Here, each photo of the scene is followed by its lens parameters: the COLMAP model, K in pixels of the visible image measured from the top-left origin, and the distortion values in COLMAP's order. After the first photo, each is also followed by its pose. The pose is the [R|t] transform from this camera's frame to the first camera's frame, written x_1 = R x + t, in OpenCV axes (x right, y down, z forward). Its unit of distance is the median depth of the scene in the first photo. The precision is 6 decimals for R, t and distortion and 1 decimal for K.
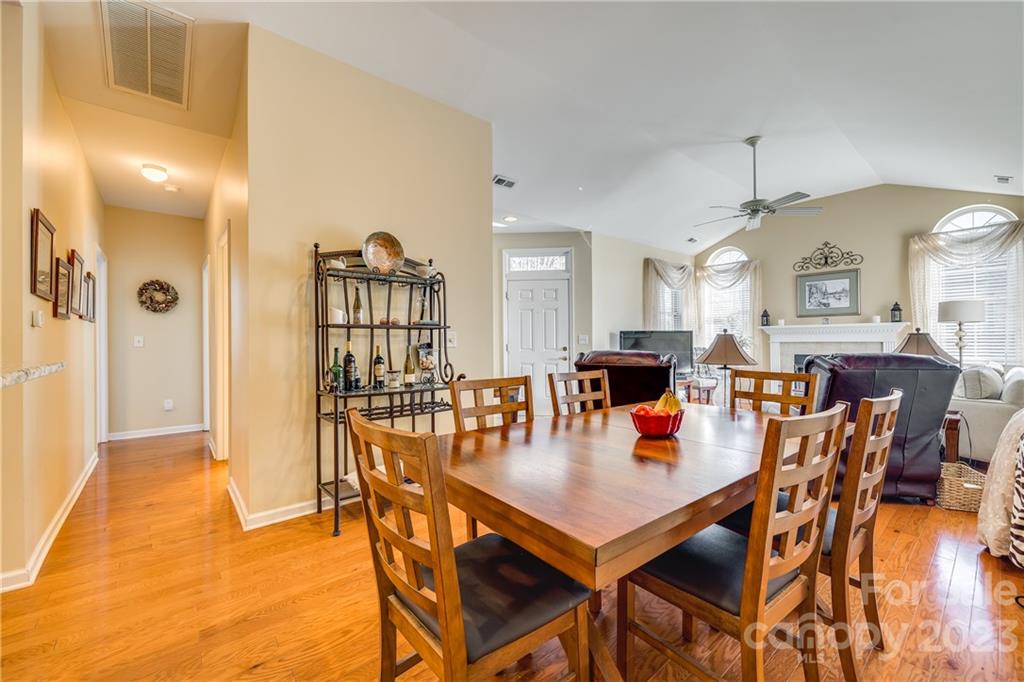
lens RADIAL K [[414.0, 0, 515.1], [0, 414.0, 338.4], [0, 0, 1]] dist [-0.002296, -0.000116]
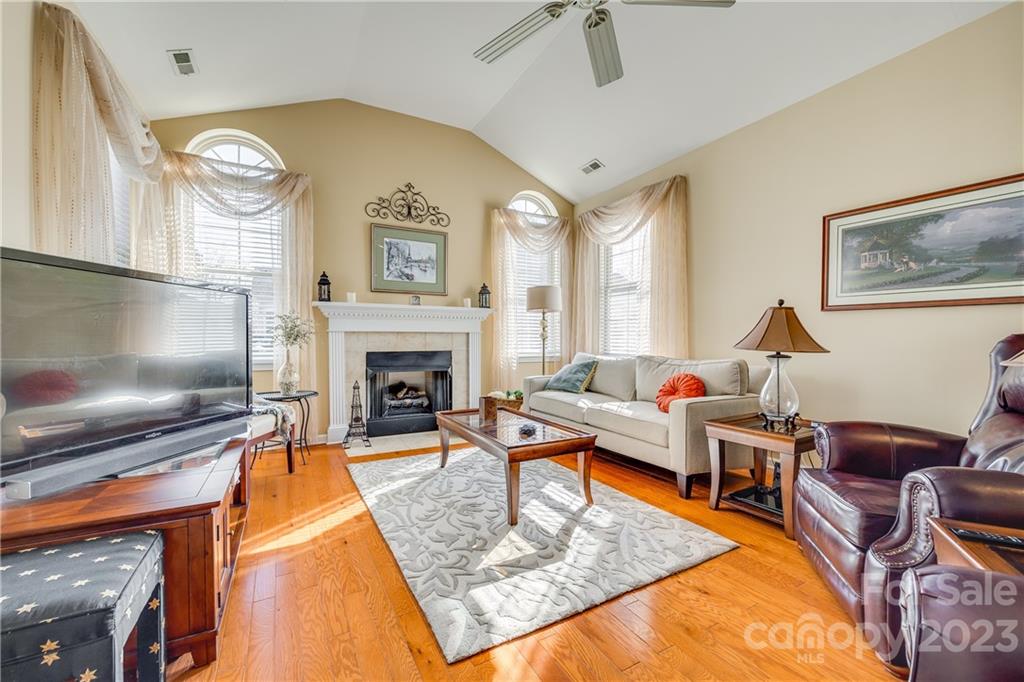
lens RADIAL K [[416.9, 0, 513.4], [0, 416.9, 342.0], [0, 0, 1]] dist [0.001856, 0.000137]
pose [[0.193551, 0.003759, 0.981083, 0.119915], [-0.003300, 0.999989, -0.003180, 0.026627], [-0.981085, -0.002622, 0.193562, 0.702508]]
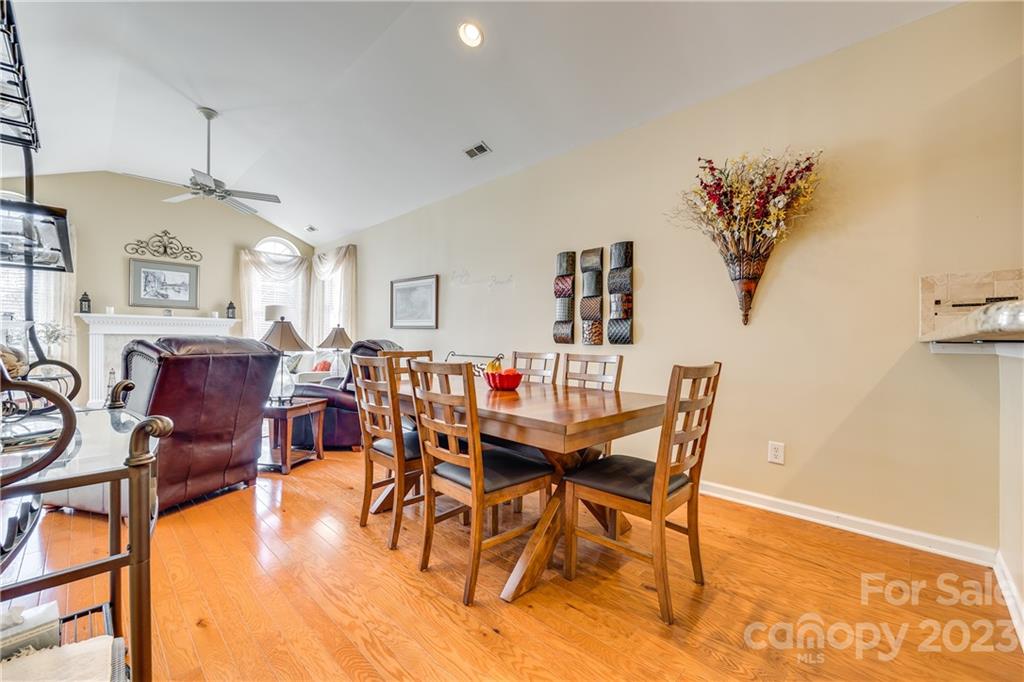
lens RADIAL K [[414.0, 0, 515.1], [0, 414.0, 338.4], [0, 0, 1]] dist [-0.002296, -0.000116]
pose [[-0.106465, 0.010311, 0.994263, -0.288213], [-0.011880, 0.999862, -0.011642, 0.019004], [-0.994245, -0.013051, -0.106328, 0.290626]]
